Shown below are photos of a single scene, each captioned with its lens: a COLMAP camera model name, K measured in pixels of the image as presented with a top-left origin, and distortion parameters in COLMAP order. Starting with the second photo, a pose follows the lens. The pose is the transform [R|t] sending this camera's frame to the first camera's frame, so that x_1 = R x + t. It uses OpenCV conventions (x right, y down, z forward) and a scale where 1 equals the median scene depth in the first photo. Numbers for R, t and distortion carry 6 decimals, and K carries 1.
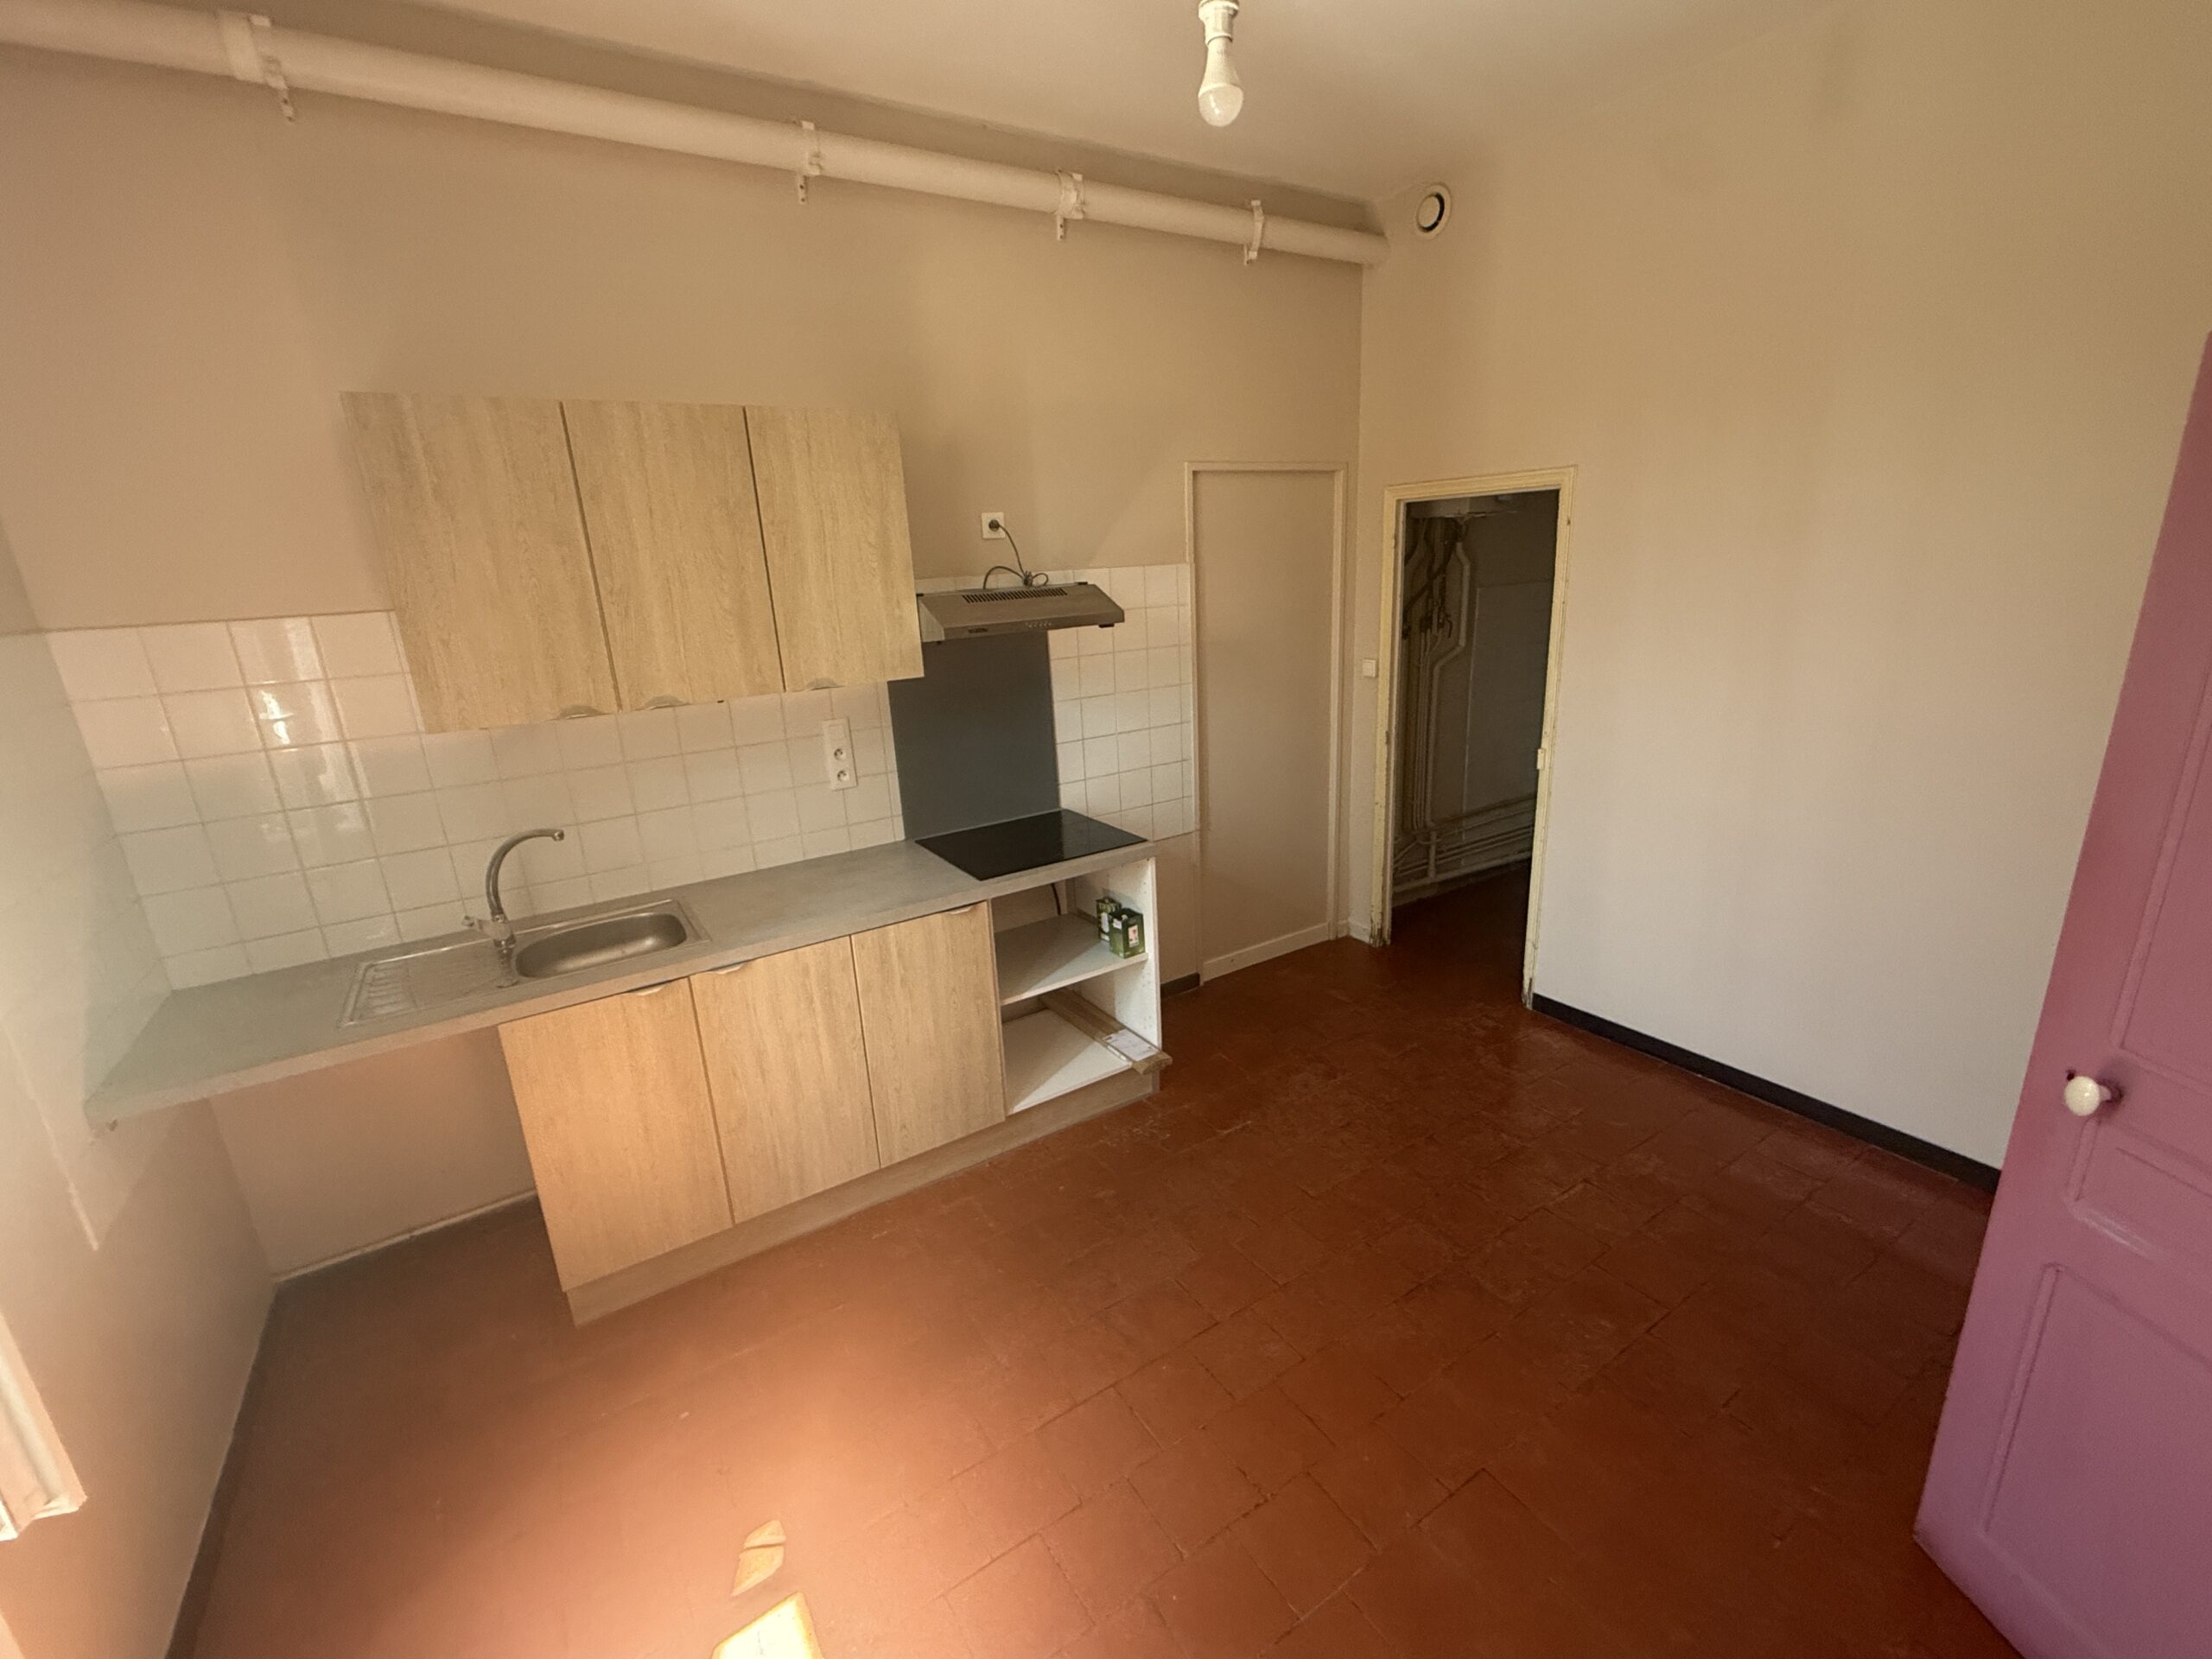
lens RADIAL K [[952.5, 0, 1107.1], [0, 952.5, 832.2], [0, 0, 1]] dist [0.004313, 0.000092]
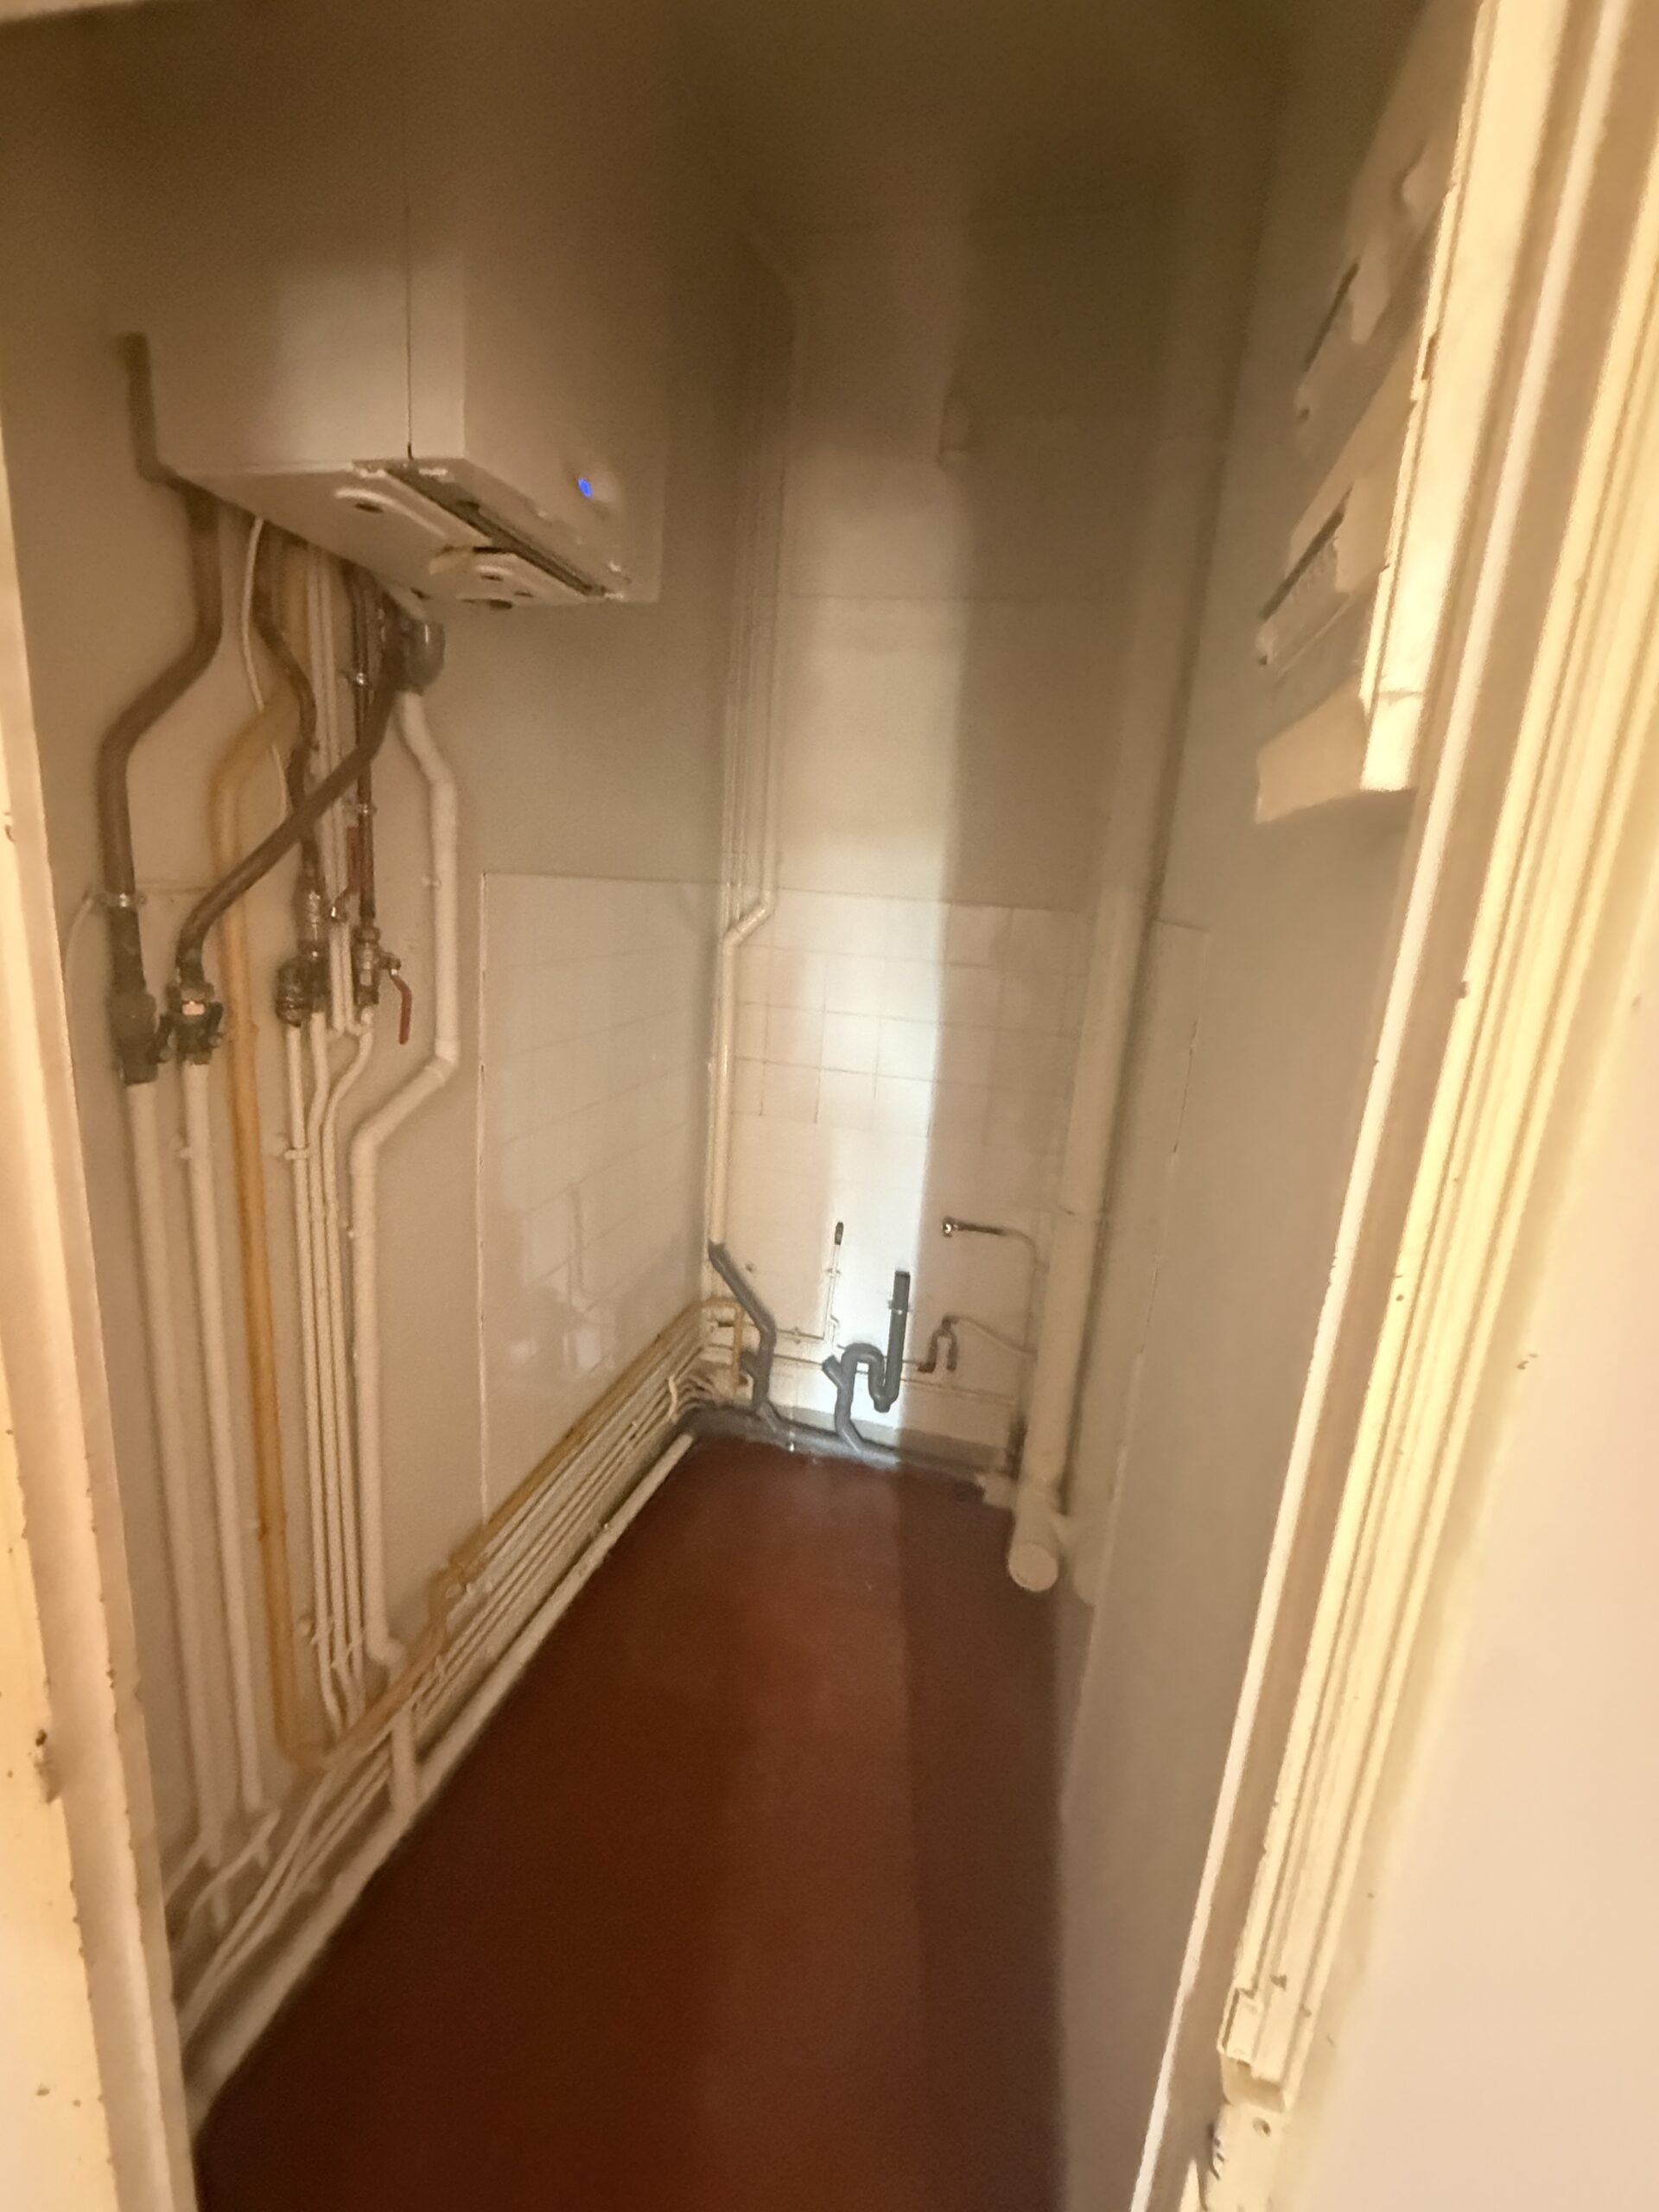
lens RADIAL K [[952.5, 0, 831.6], [0, 952.5, 1111.7], [0, 0, 1]] dist [0.004313, 0.000092]
pose [[0.710842, -0.057103, 0.701030, 0.256948], [0.093402, 0.995535, -0.013617, -0.170925], [-0.697122, 0.075157, 0.713002, 0.730550]]
